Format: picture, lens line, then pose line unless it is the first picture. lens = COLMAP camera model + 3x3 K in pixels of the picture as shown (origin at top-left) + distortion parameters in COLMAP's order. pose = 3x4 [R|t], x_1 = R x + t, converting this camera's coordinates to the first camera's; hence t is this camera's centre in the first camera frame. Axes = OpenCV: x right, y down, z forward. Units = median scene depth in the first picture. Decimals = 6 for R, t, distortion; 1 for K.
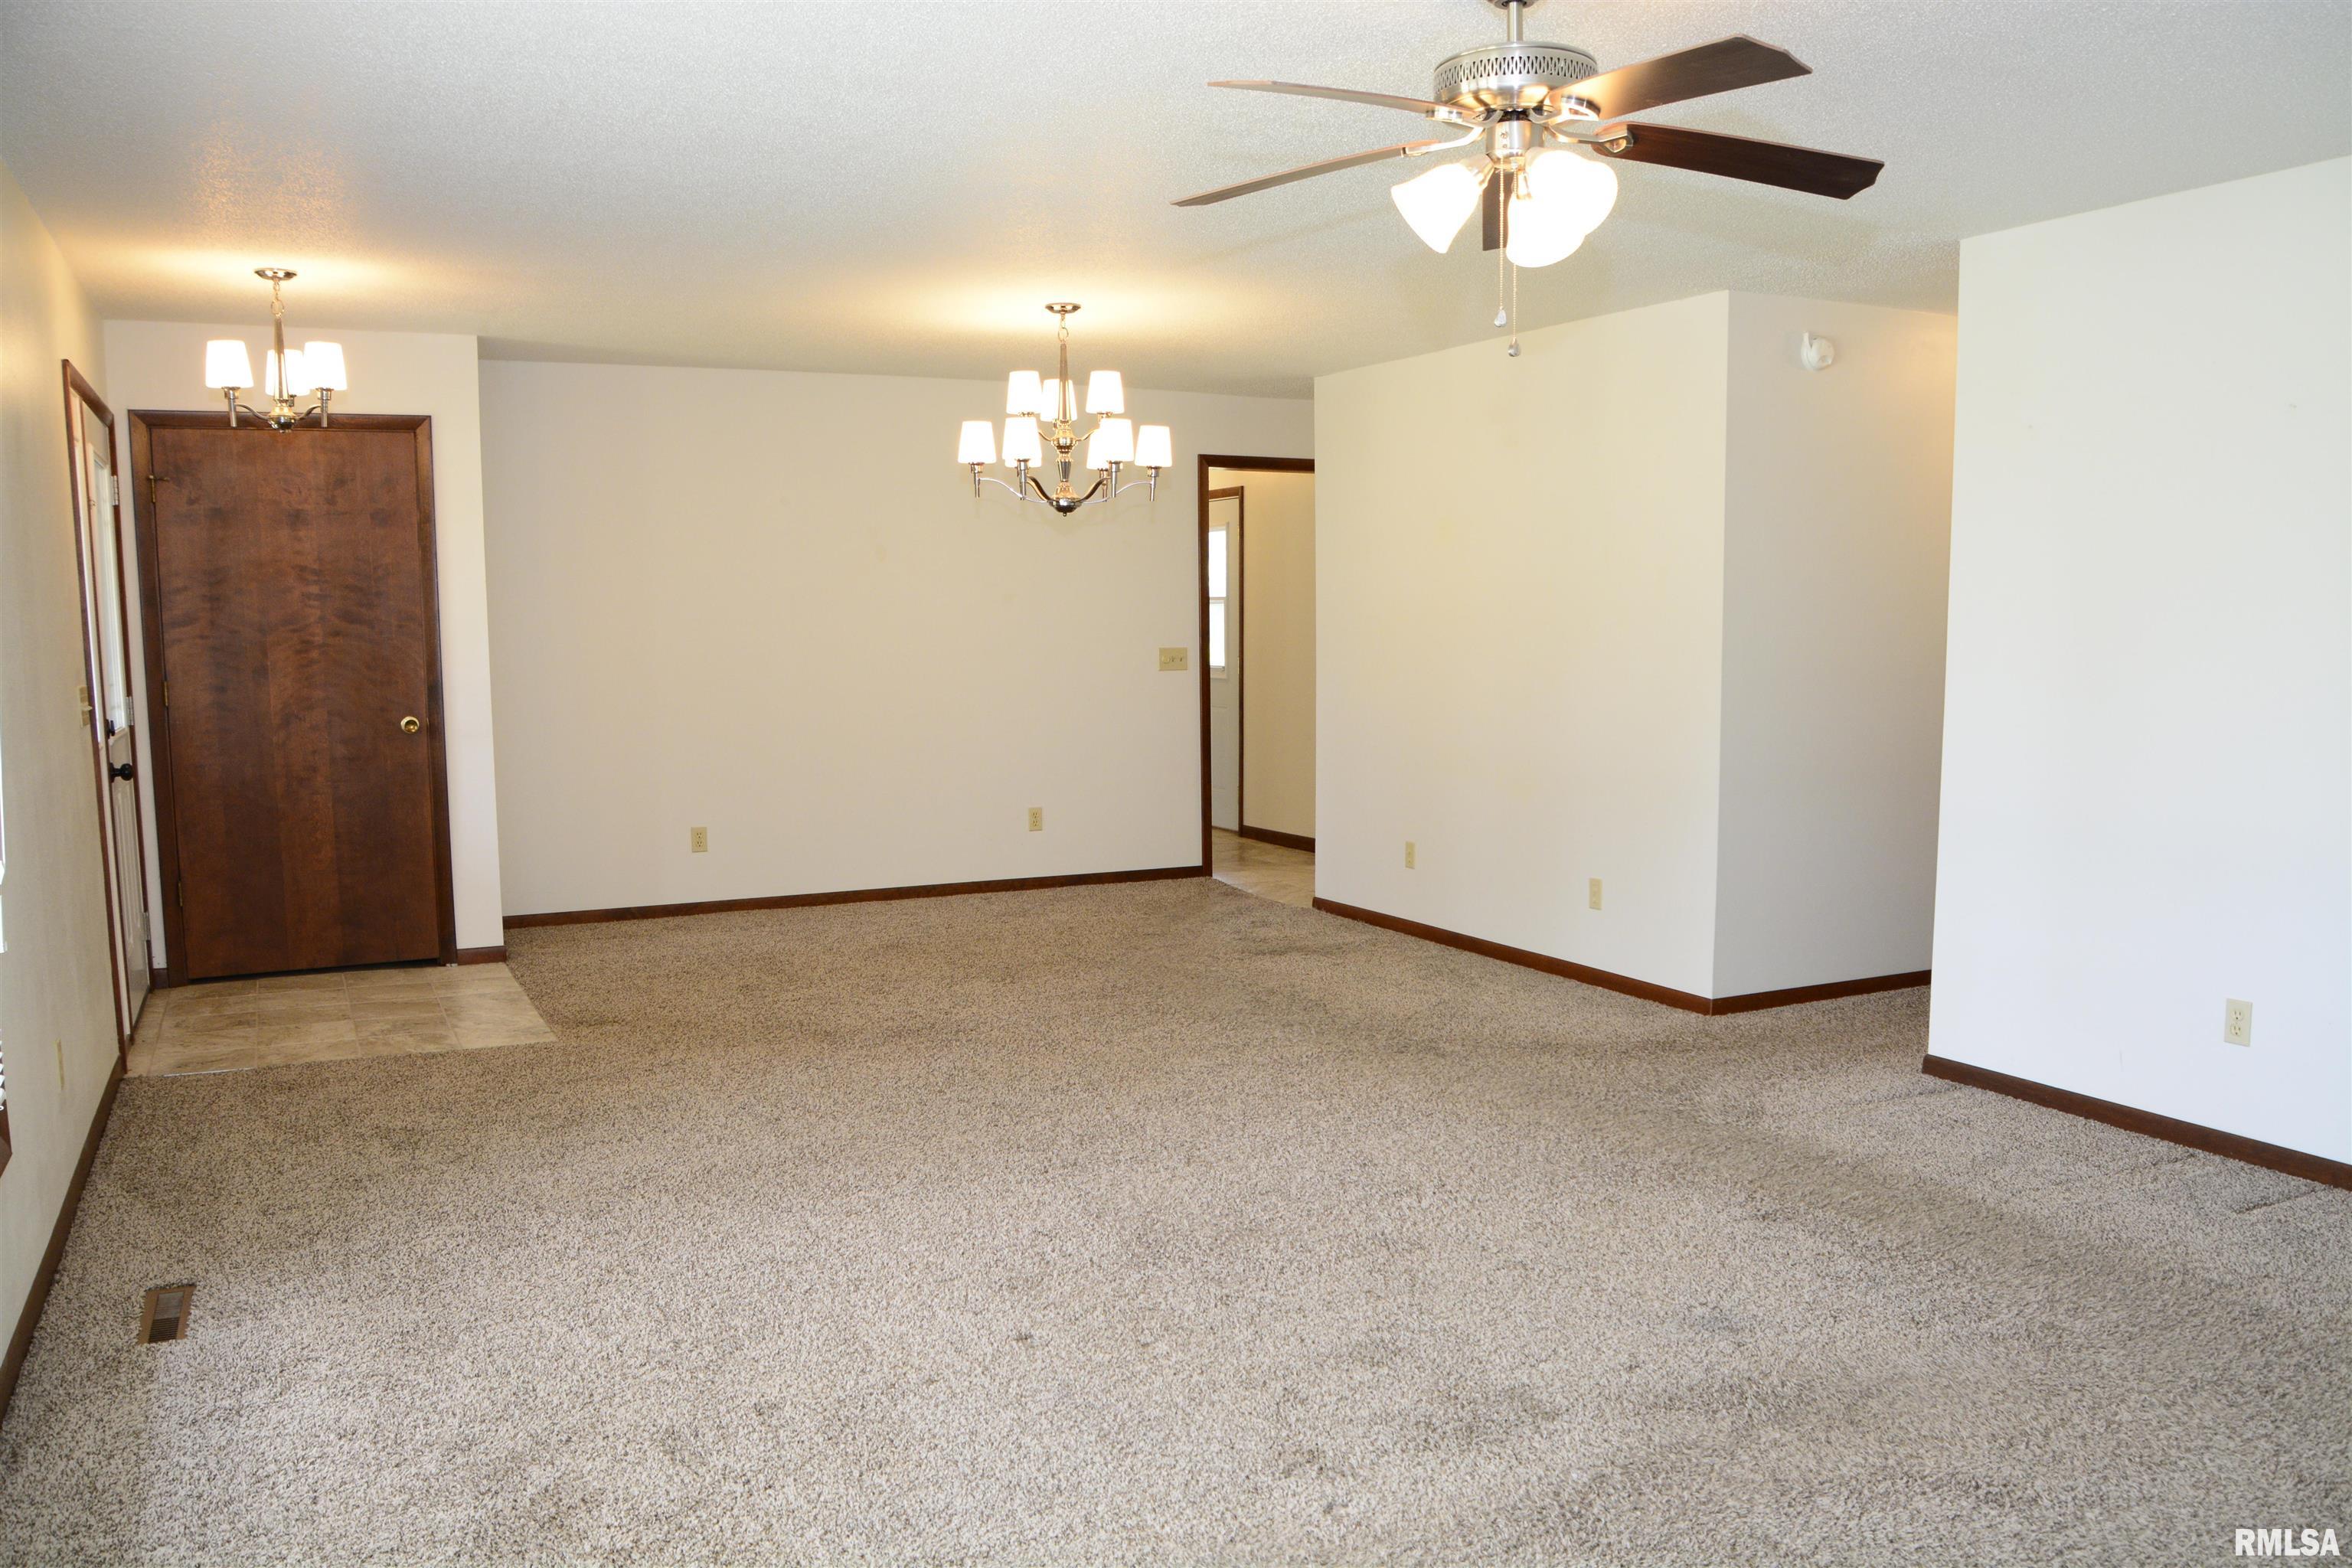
lens RADIAL K [[1826.3, 0, 1211.6], [0, 1826.3, 795.6], [0, 0, 1]] dist [-0.129880, 0.071686]
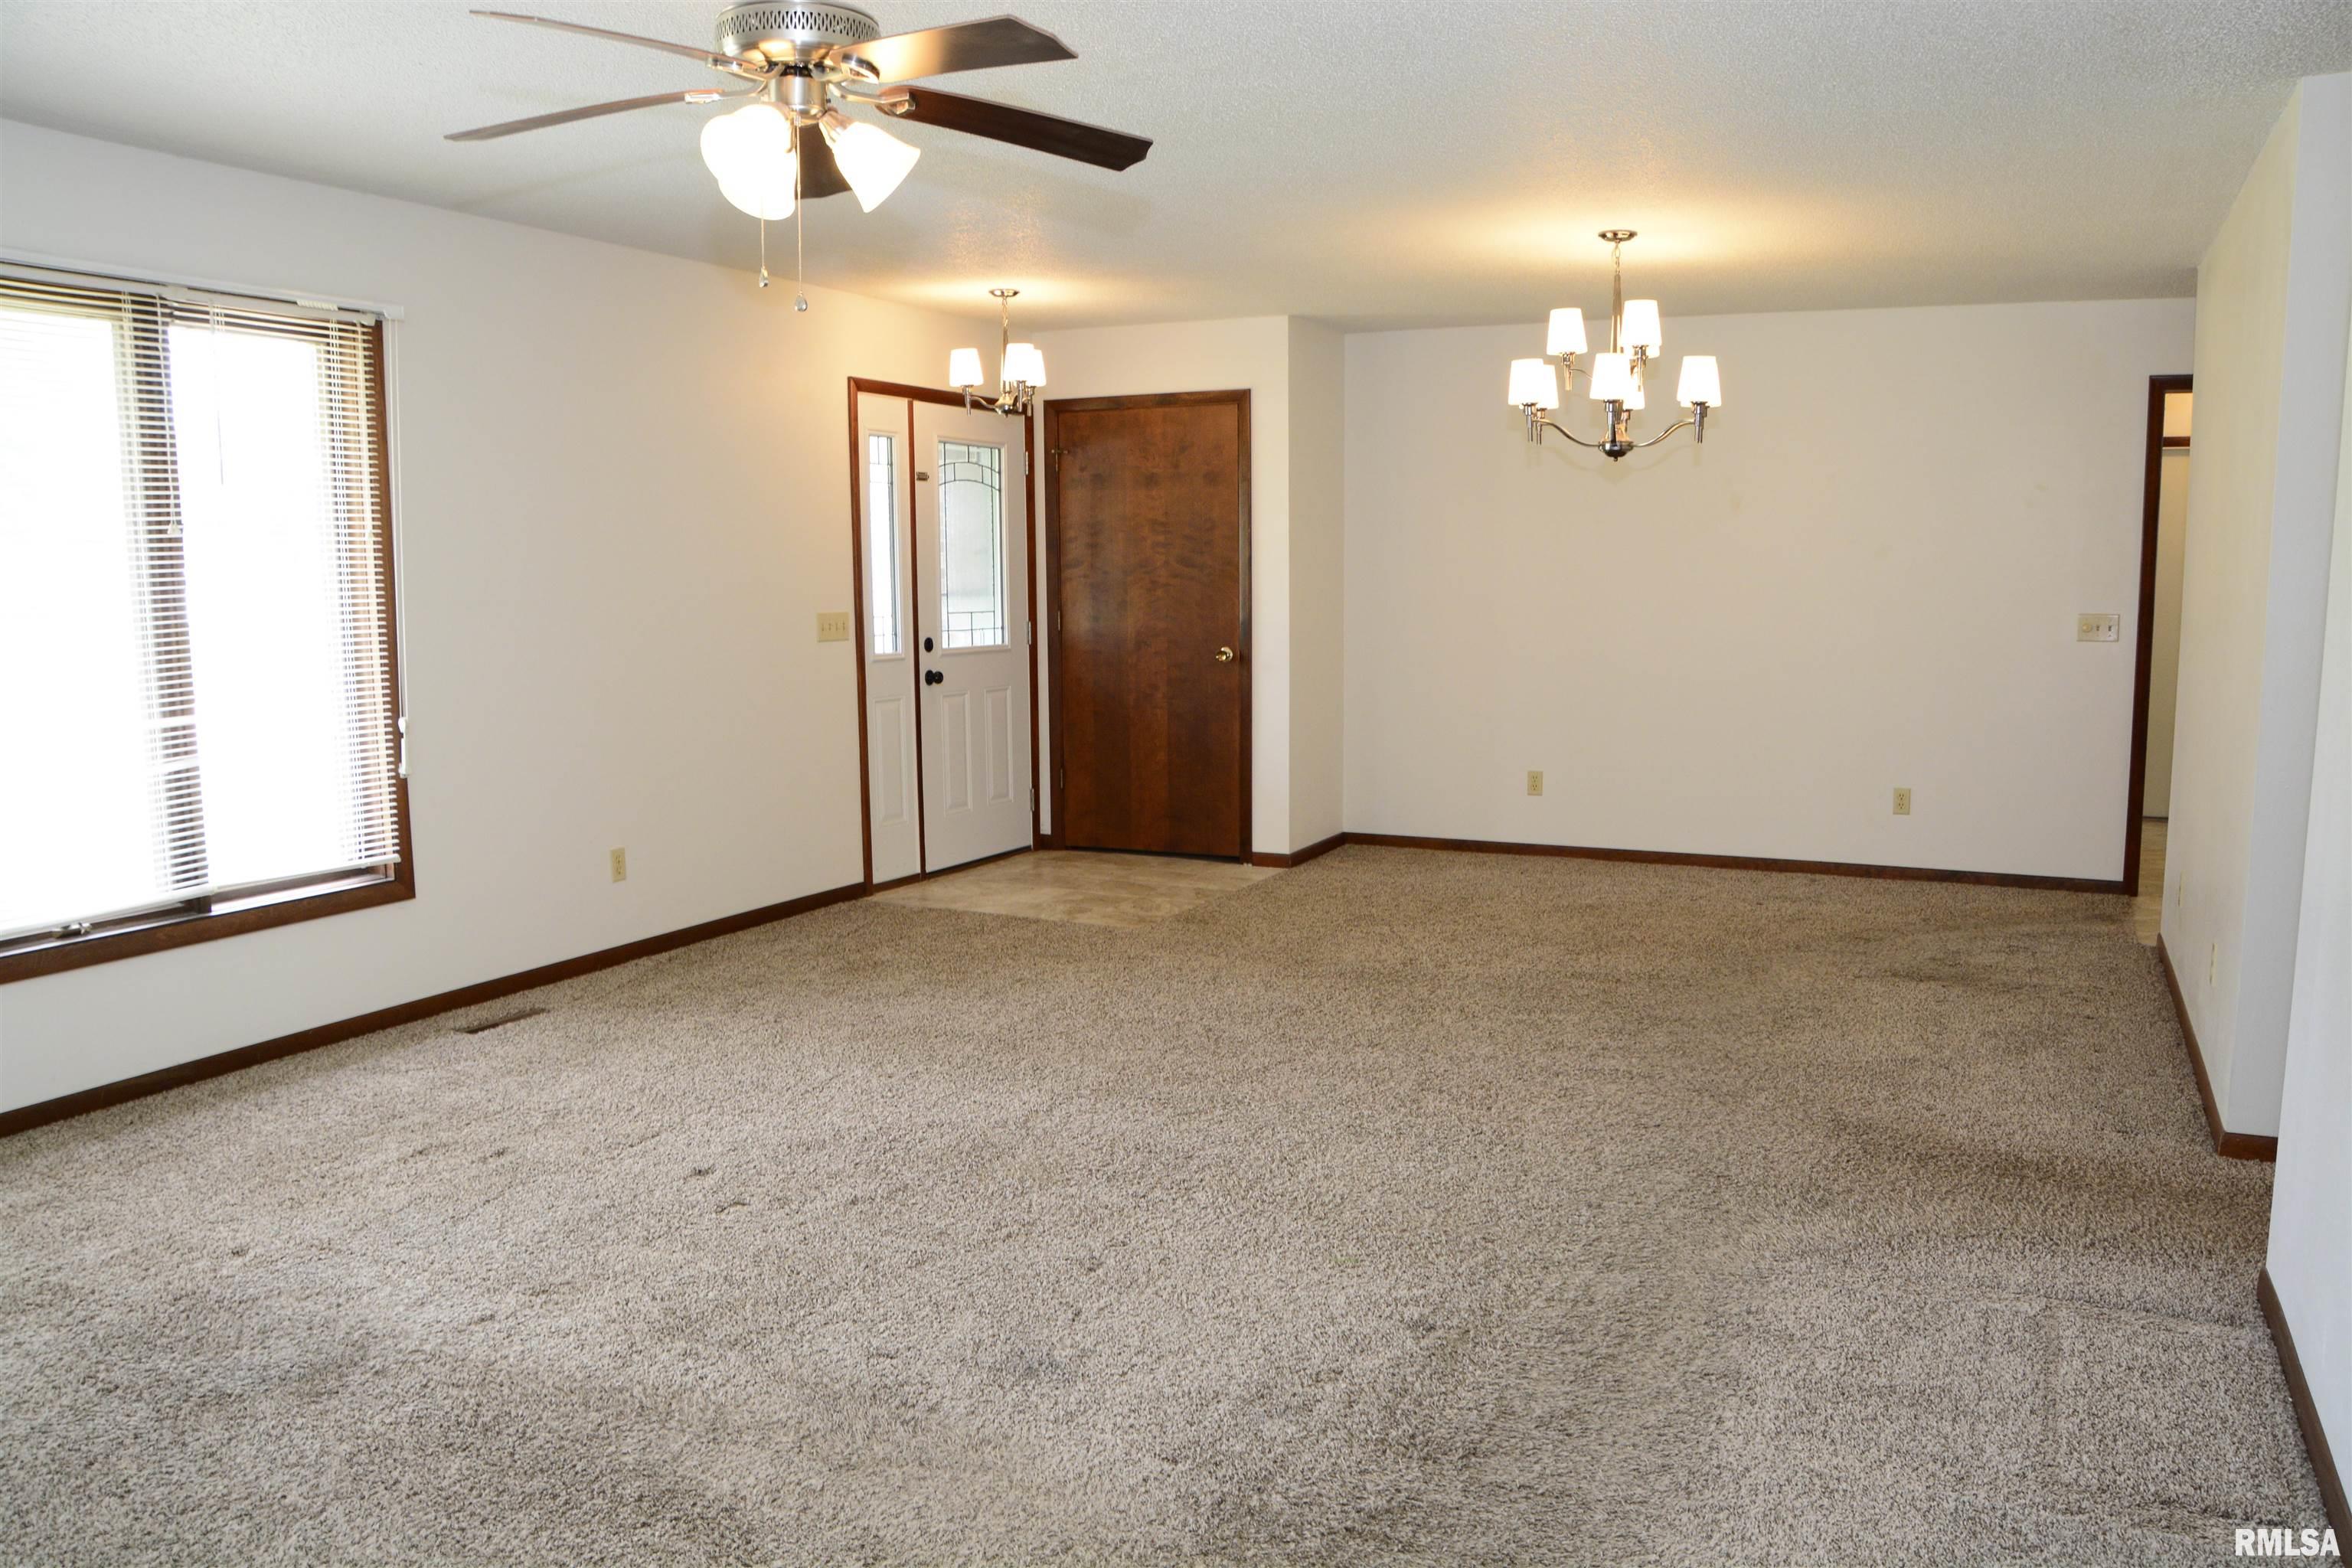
lens RADIAL K [[1826.3, 0, 1211.6], [0, 1826.3, 795.6], [0, 0, 1]] dist [-0.129880, 0.071686]
pose [[0.607615, 0.104295, -0.787354, 0.512301], [-0.081132, 0.994305, 0.069097, -0.030650], [0.790077, 0.021895, 0.612616, 0.268495]]
